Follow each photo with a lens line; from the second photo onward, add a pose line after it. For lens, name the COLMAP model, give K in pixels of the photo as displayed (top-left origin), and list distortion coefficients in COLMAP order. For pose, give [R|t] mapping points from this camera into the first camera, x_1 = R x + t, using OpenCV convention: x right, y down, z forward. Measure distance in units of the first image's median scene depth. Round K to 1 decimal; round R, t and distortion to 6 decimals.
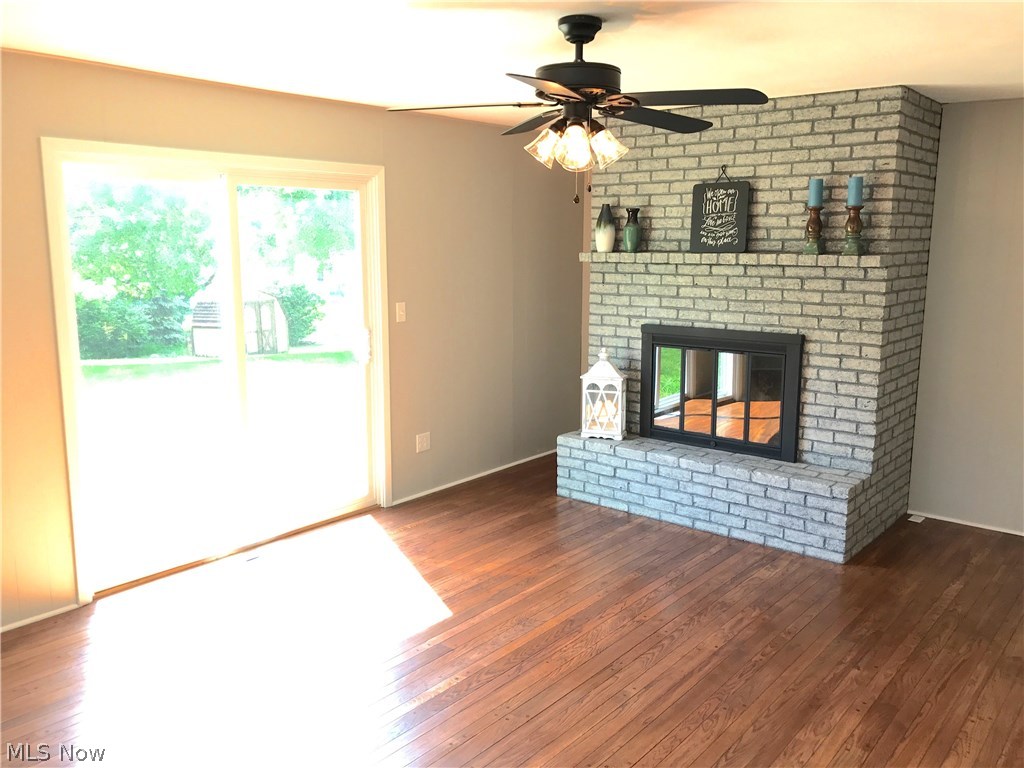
lens RADIAL K [[842.6, 0, 511.3], [0, 842.6, 383.7], [0, 0, 1]] dist [0.046543, -0.051164]
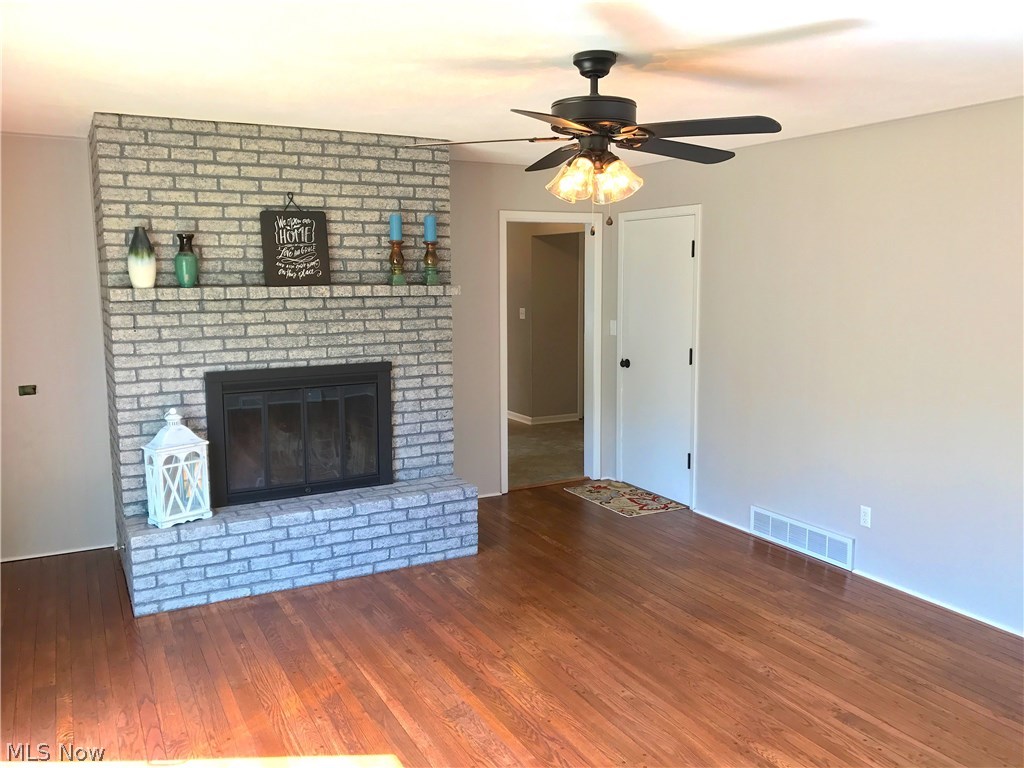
lens RADIAL K [[842.6, 0, 512.6], [0, 842.6, 386.4], [0, 0, 1]] dist [0.046543, -0.051164]
pose [[0.377133, -0.129228, 0.917099, -0.553209], [0.165624, 0.983666, 0.070499, -0.074239], [-0.911230, 0.125306, 0.392376, 0.446608]]
